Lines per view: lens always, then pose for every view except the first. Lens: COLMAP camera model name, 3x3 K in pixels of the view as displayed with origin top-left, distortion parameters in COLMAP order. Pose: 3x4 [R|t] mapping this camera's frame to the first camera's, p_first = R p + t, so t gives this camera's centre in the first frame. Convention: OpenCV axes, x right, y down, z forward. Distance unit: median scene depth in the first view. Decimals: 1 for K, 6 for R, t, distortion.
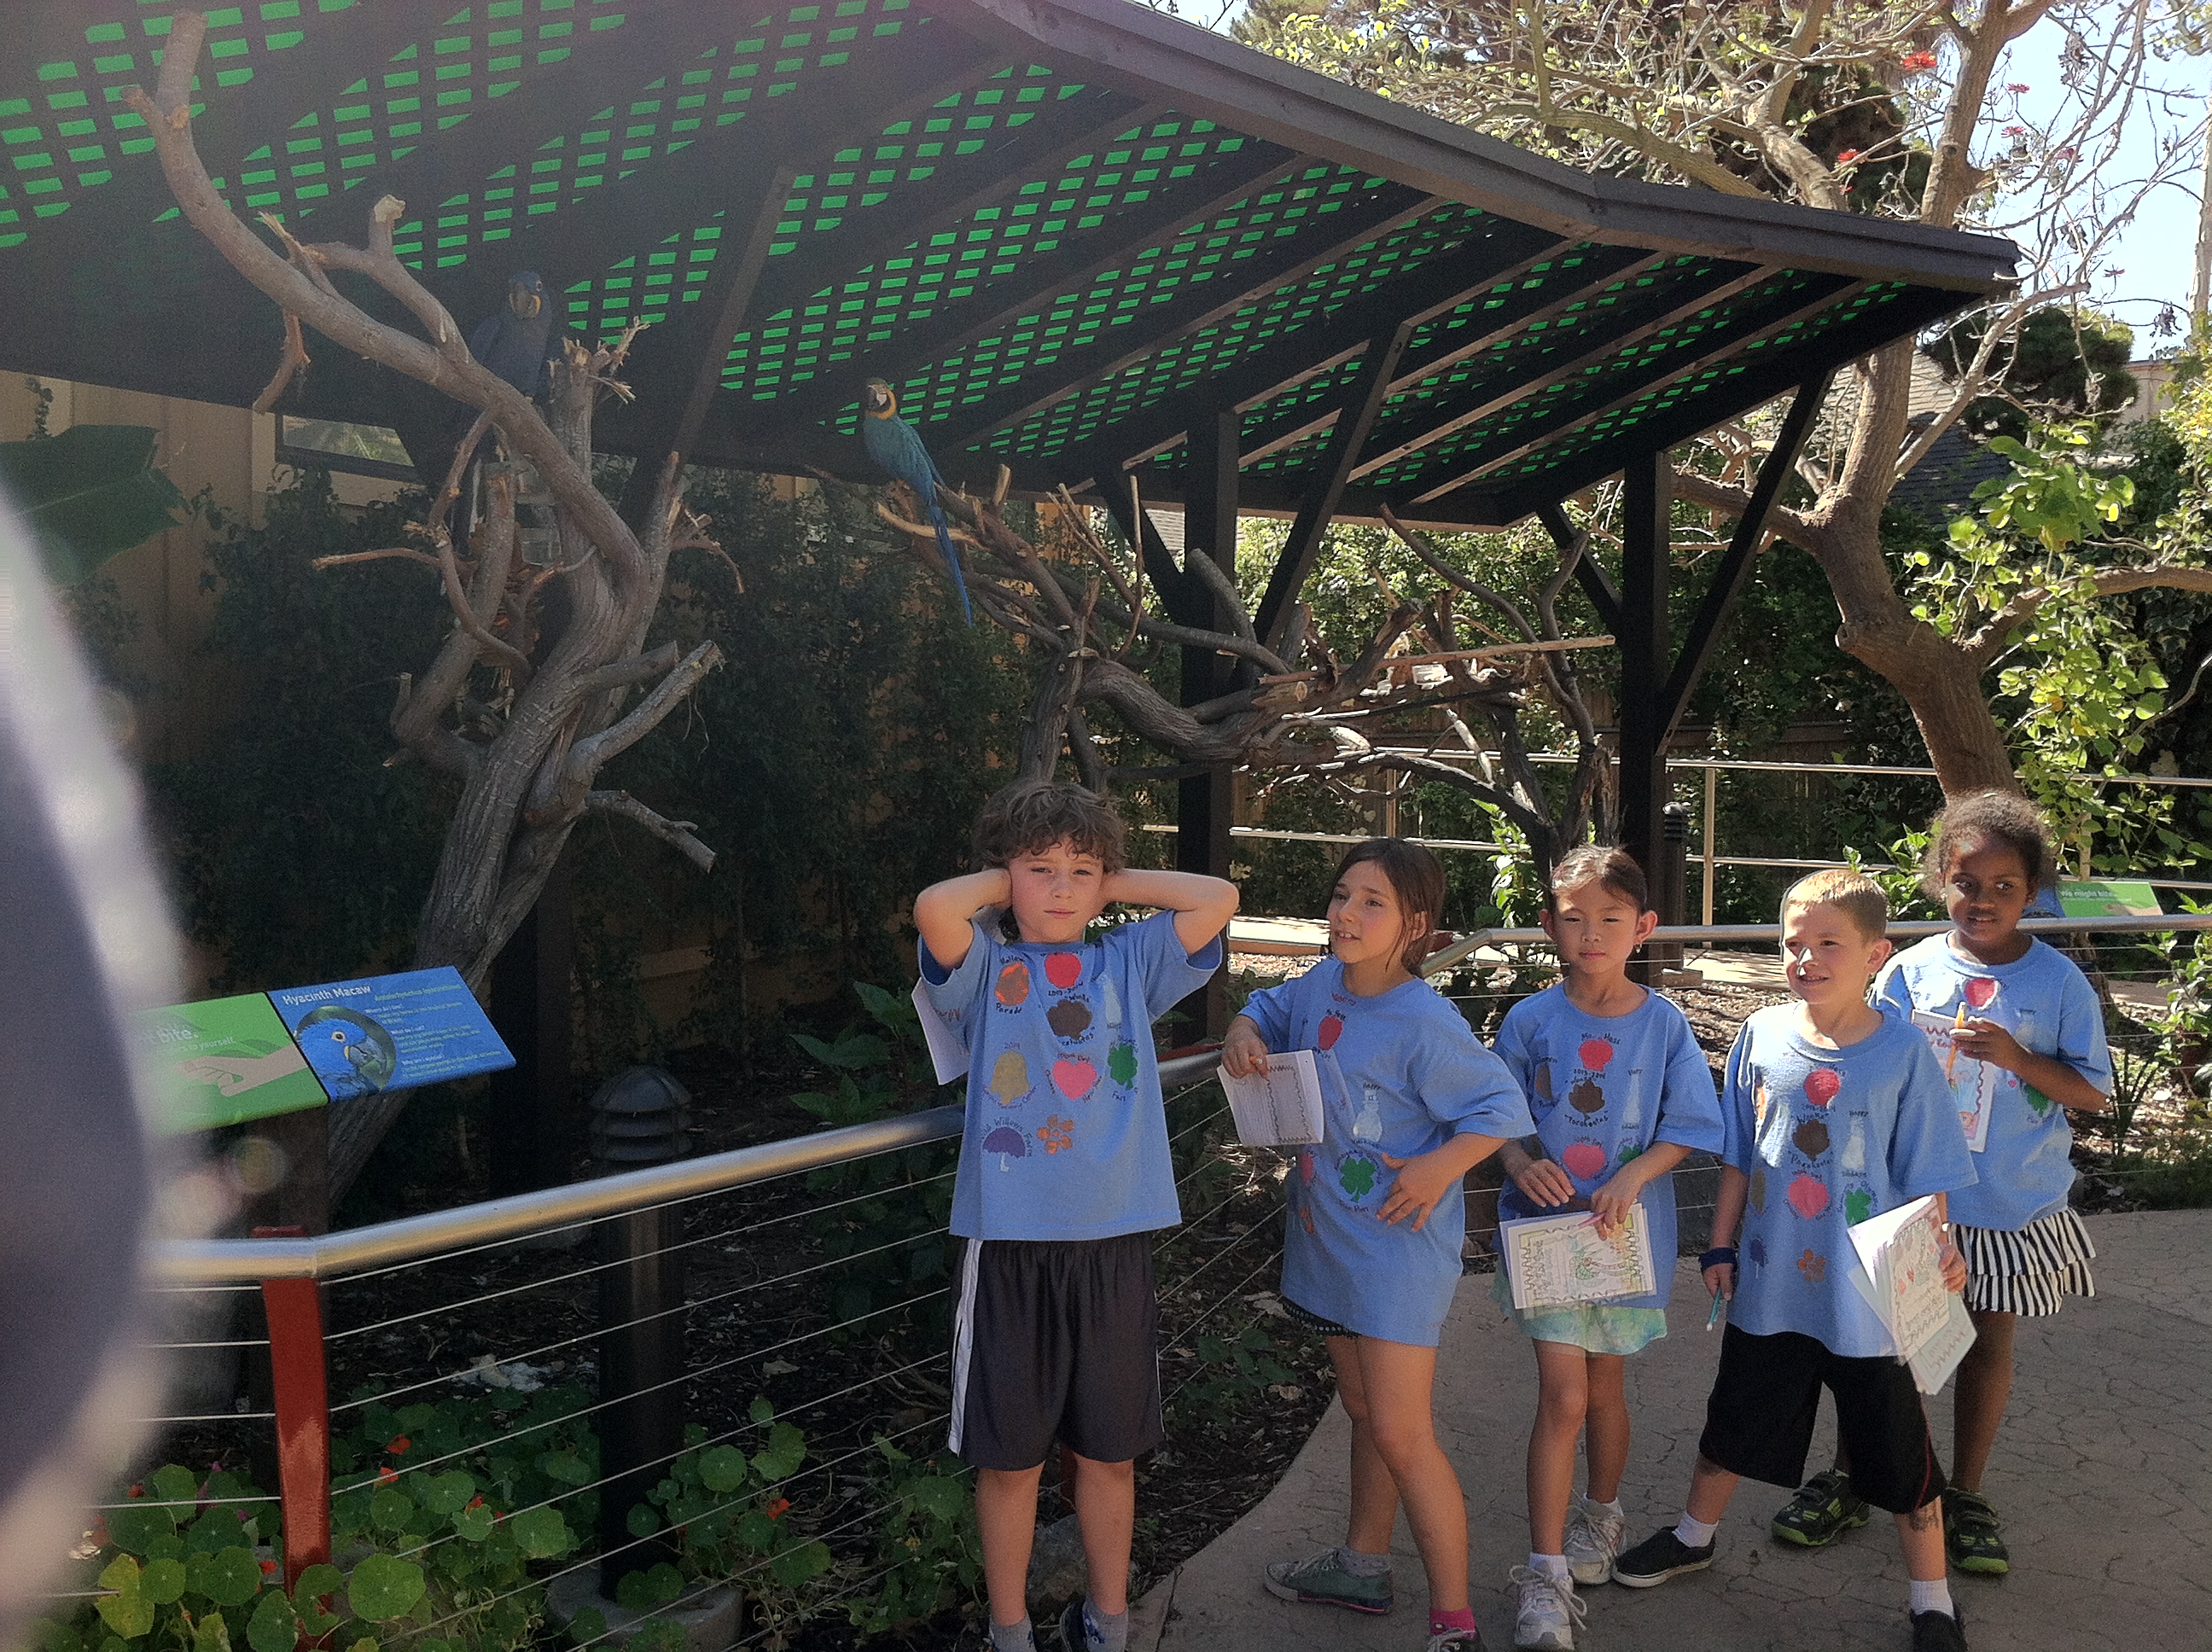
lens RADIAL K [[2211.7, 0, 1103.1], [0, 2211.7, 713.2], [0, 0, 1]] dist [0.093667, -0.337535]
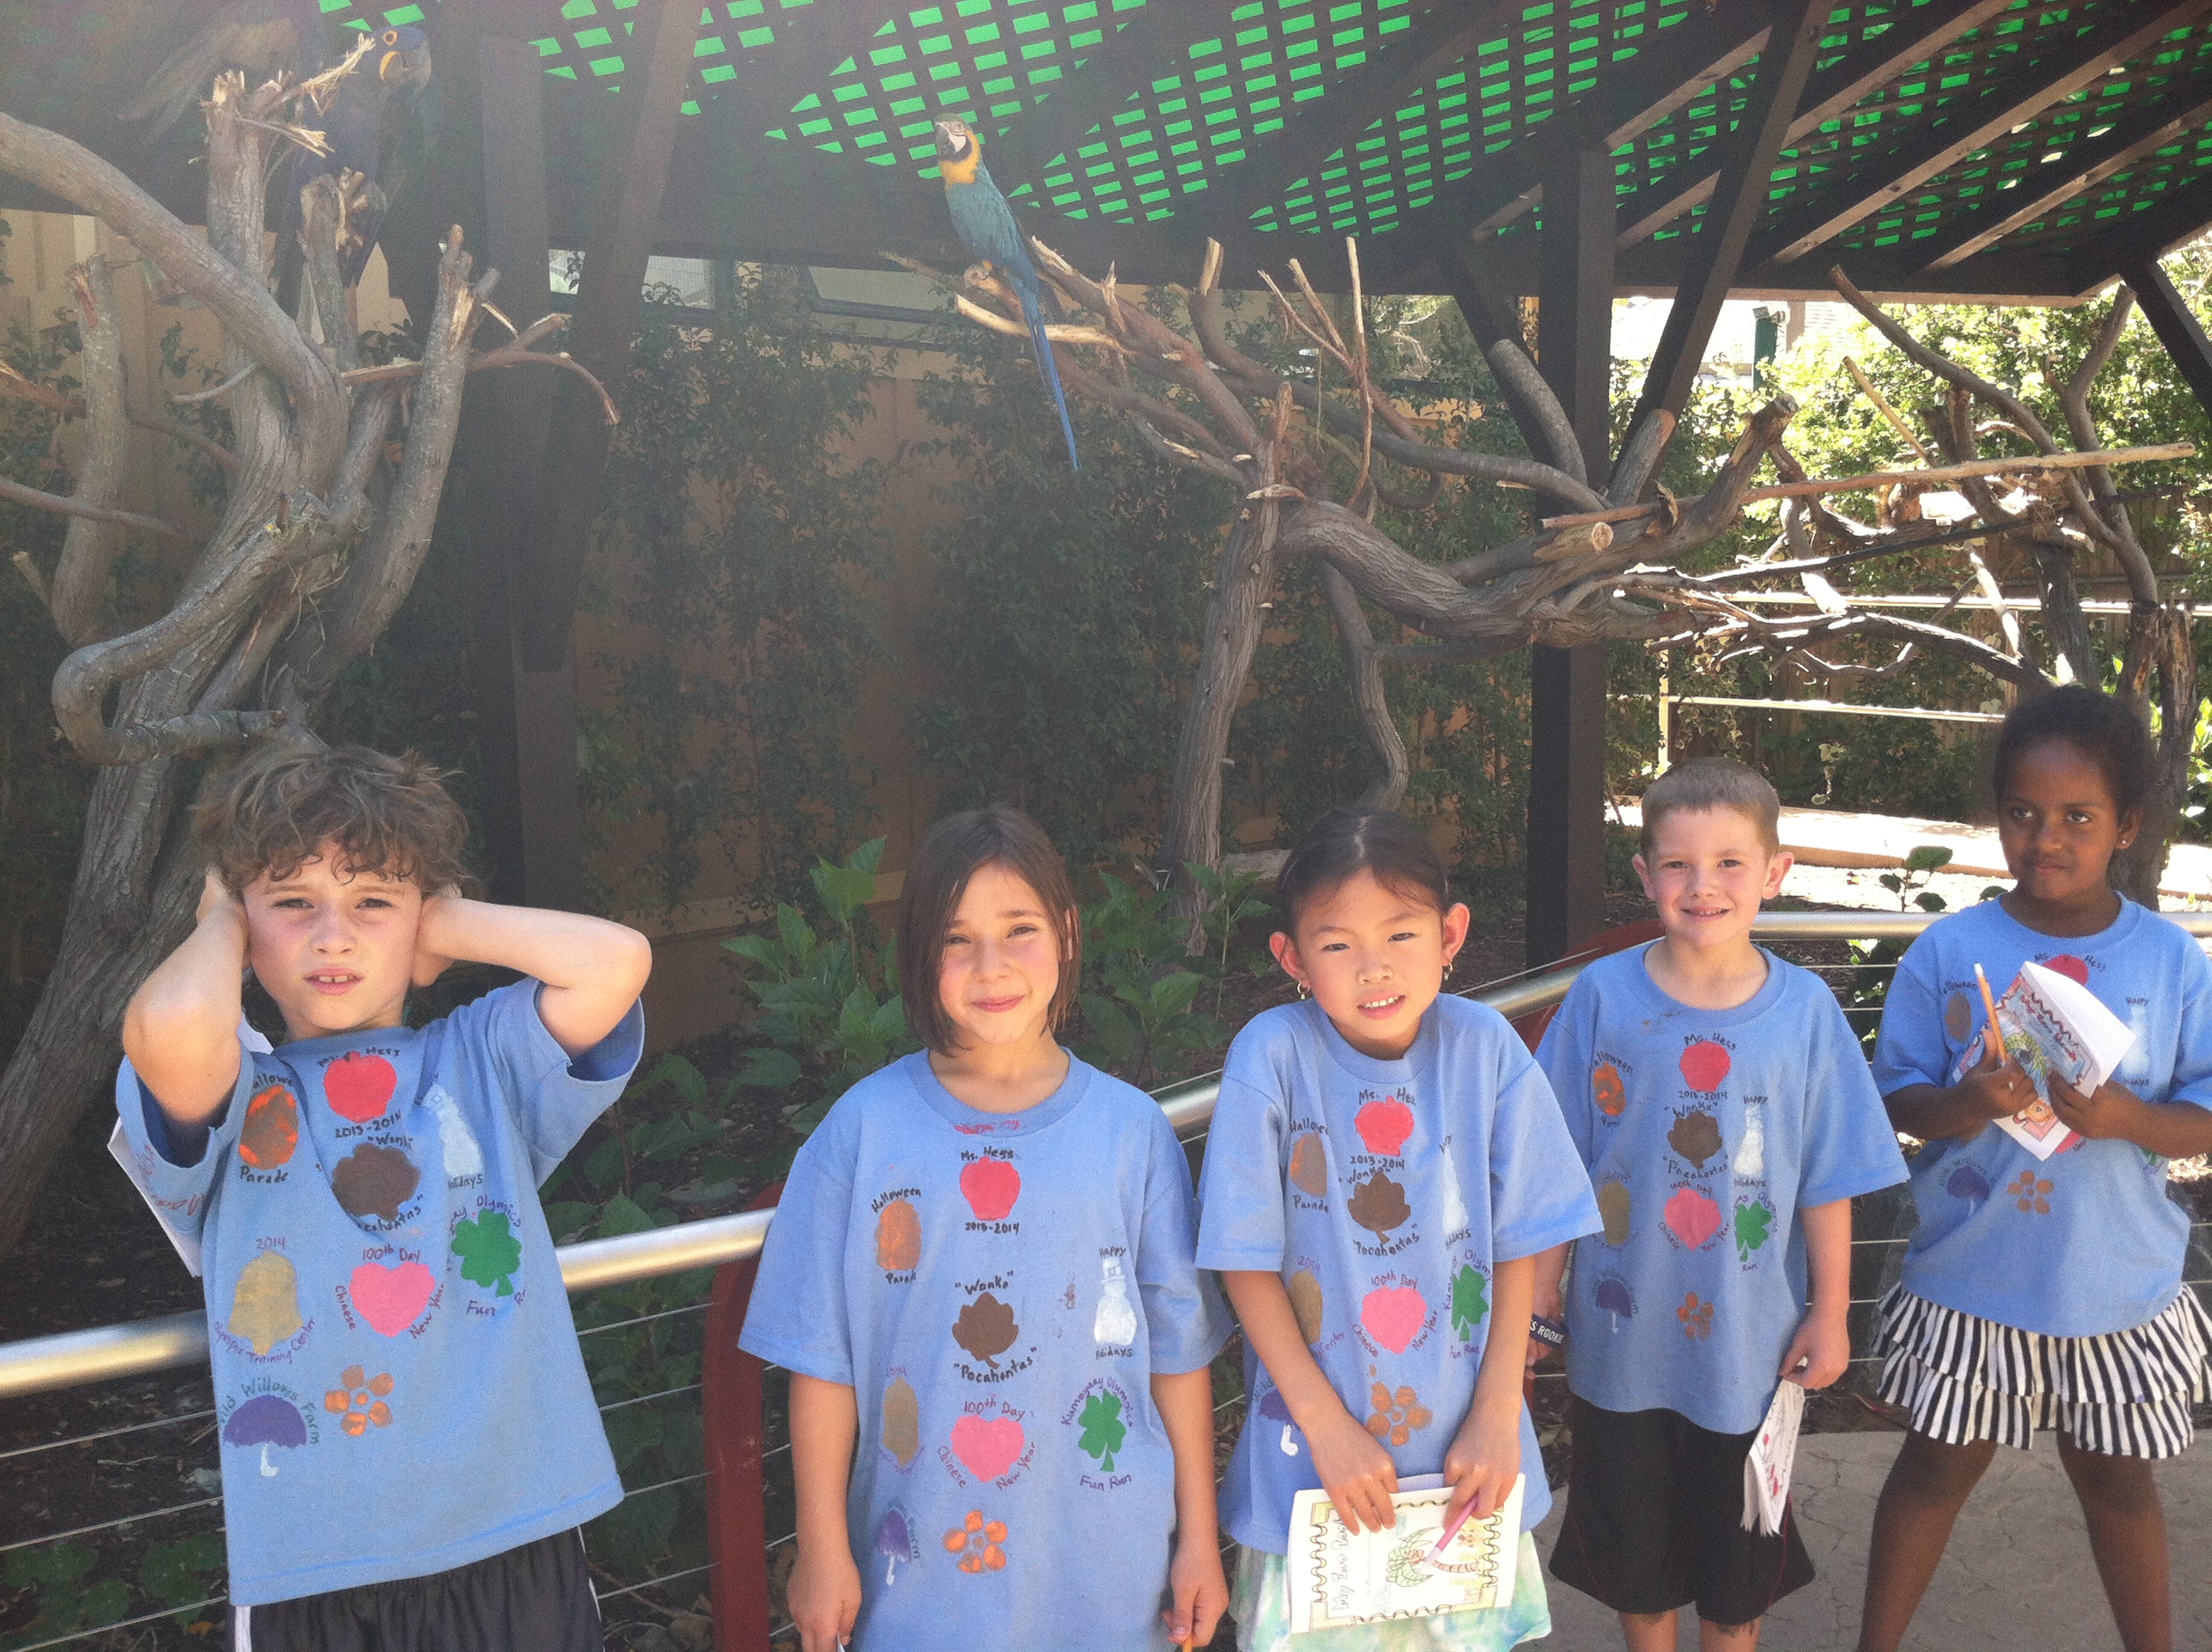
lens RADIAL K [[2211.7, 0, 1103.1], [0, 2211.7, 713.2], [0, 0, 1]] dist [0.093667, -0.337535]
pose [[0.940453, 0.003359, -0.339907, 0.182373], [0.020053, 0.997661, 0.065343, -0.003610], [0.339332, -0.068268, 0.938186, 0.296577]]
